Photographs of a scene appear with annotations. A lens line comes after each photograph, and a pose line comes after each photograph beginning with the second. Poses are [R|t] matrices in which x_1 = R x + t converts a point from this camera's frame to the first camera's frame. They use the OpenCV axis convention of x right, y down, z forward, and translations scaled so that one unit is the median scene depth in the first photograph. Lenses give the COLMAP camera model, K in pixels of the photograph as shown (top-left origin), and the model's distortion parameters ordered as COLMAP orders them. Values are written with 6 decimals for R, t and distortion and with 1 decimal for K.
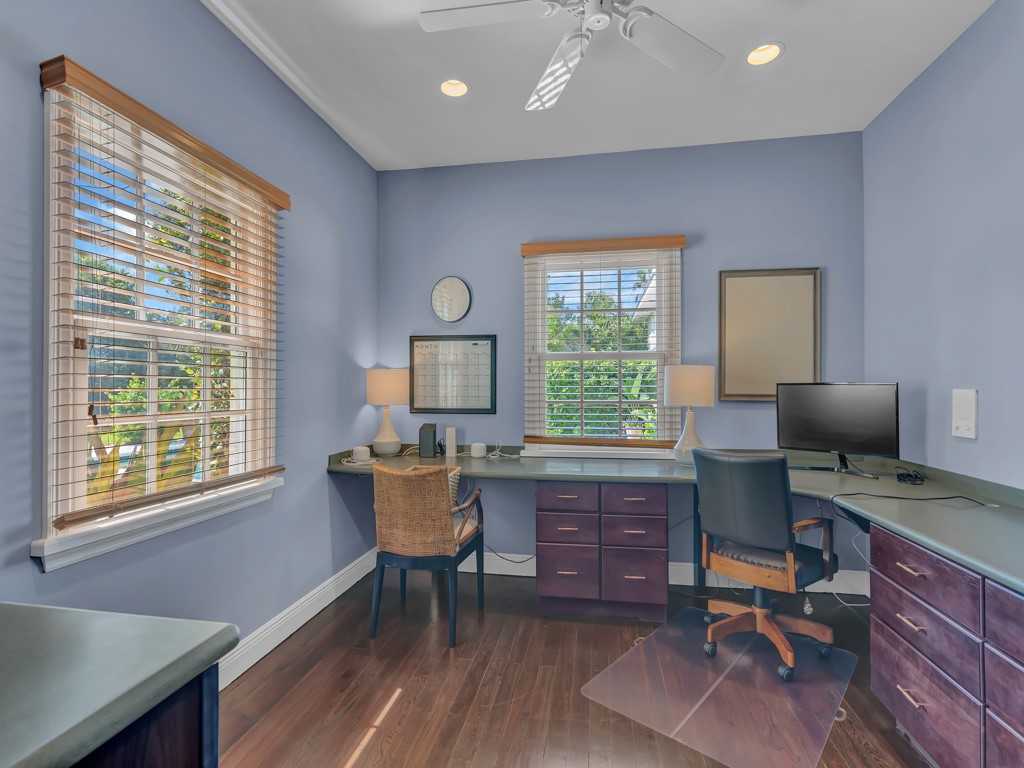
lens RADIAL K [[544.8, 0, 513.1], [0, 544.8, 381.5], [0, 0, 1]] dist [-0.007765, 0.000392]
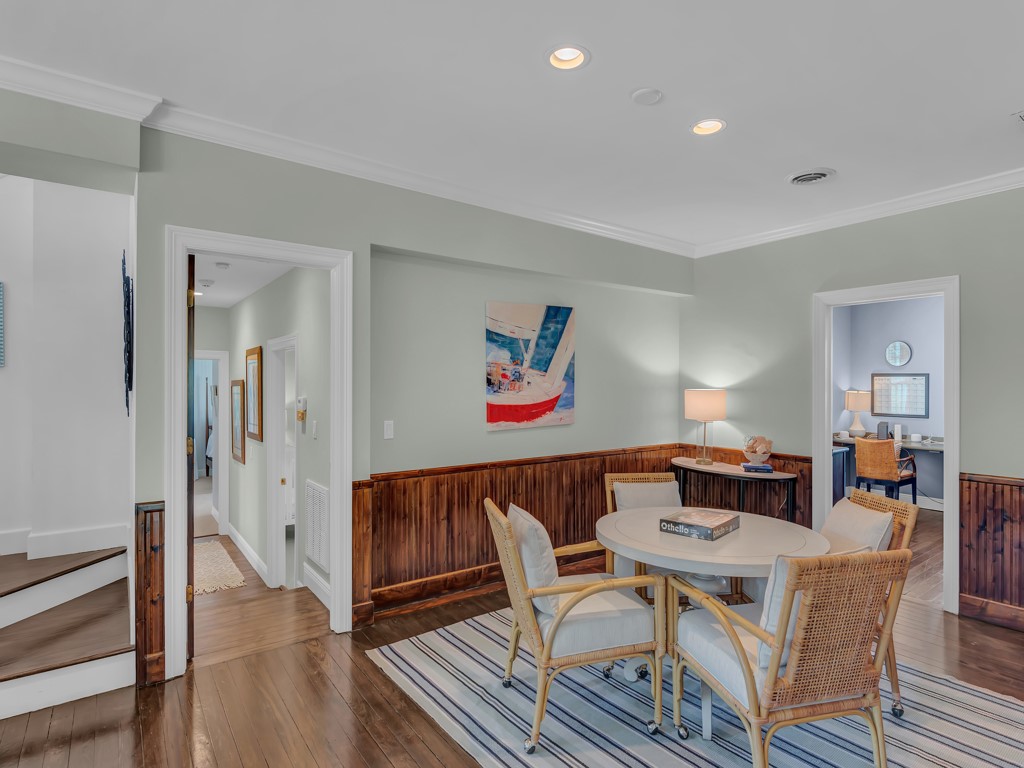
lens RADIAL K [[544.8, 0, 516.3], [0, 544.8, 379.6], [0, 0, 1]] dist [-0.007765, 0.000392]
pose [[0.736278, 0.001744, -0.676676, 0.172784], [-0.002657, 0.999996, -0.000314, -0.061586], [0.676674, 0.002029, 0.736280, -1.191029]]
